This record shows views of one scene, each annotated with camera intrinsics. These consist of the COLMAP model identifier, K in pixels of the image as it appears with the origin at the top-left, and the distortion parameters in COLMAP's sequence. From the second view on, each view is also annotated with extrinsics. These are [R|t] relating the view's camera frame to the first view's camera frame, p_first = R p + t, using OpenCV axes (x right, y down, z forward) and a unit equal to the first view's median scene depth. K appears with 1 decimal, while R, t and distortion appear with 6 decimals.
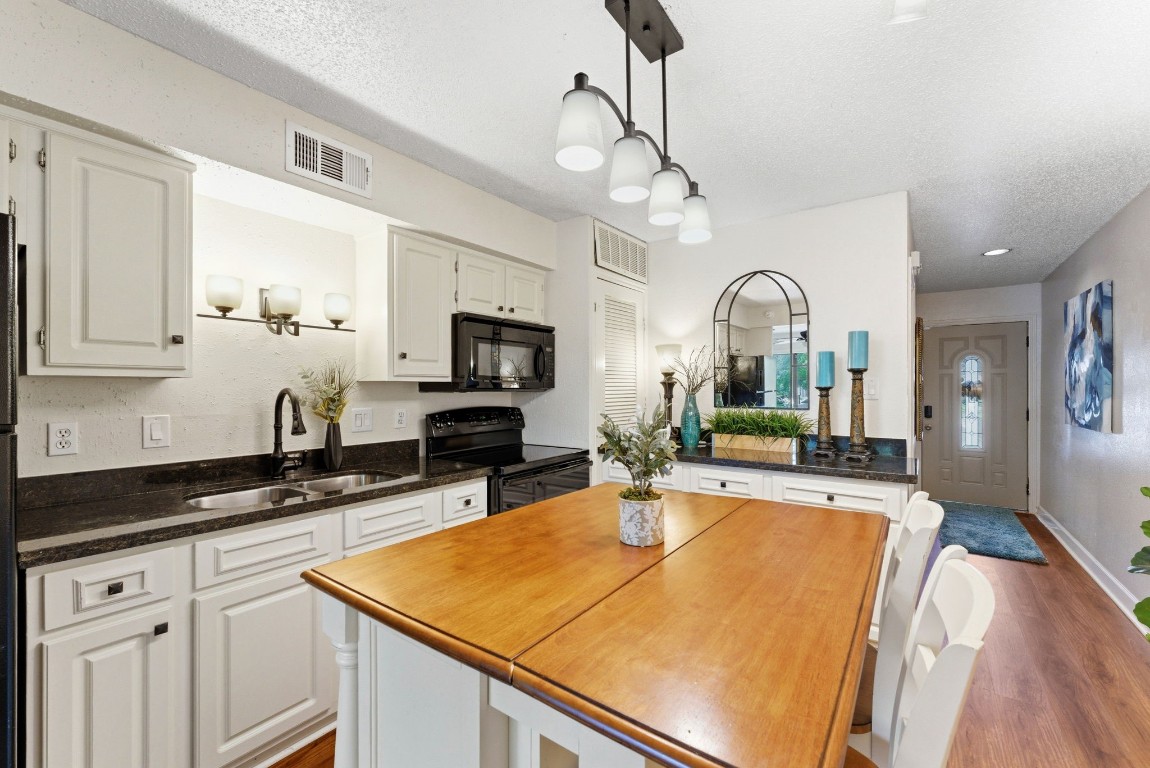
lens RADIAL K [[459.4, 0, 588.7], [0, 459.4, 389.1], [0, 0, 1]] dist [-0.002436, -0.000148]
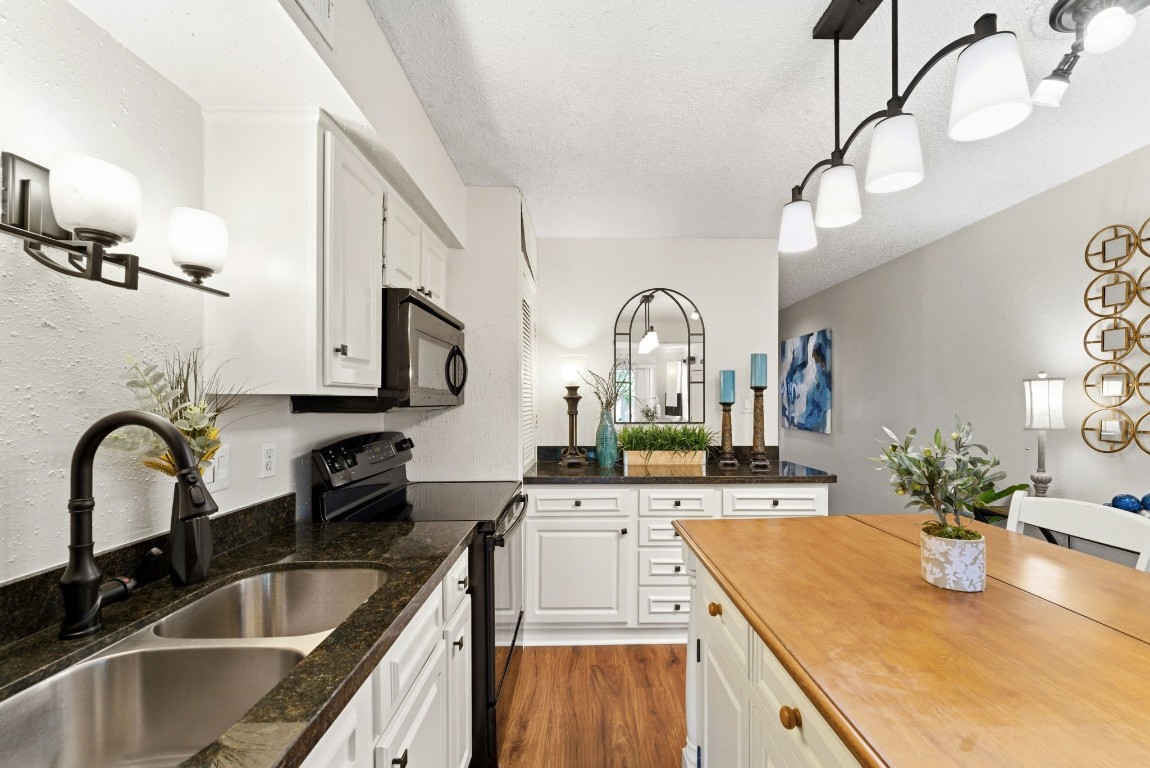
lens RADIAL K [[467.6, 0, 579.0], [0, 467.6, 401.4], [0, 0, 1]] dist [0.001037, -0.000051]
pose [[0.805538, -0.001621, 0.592542, -0.425018], [0.003343, 0.999993, -0.001808, -0.005934], [-0.592535, 0.003437, 0.805537, 0.300224]]
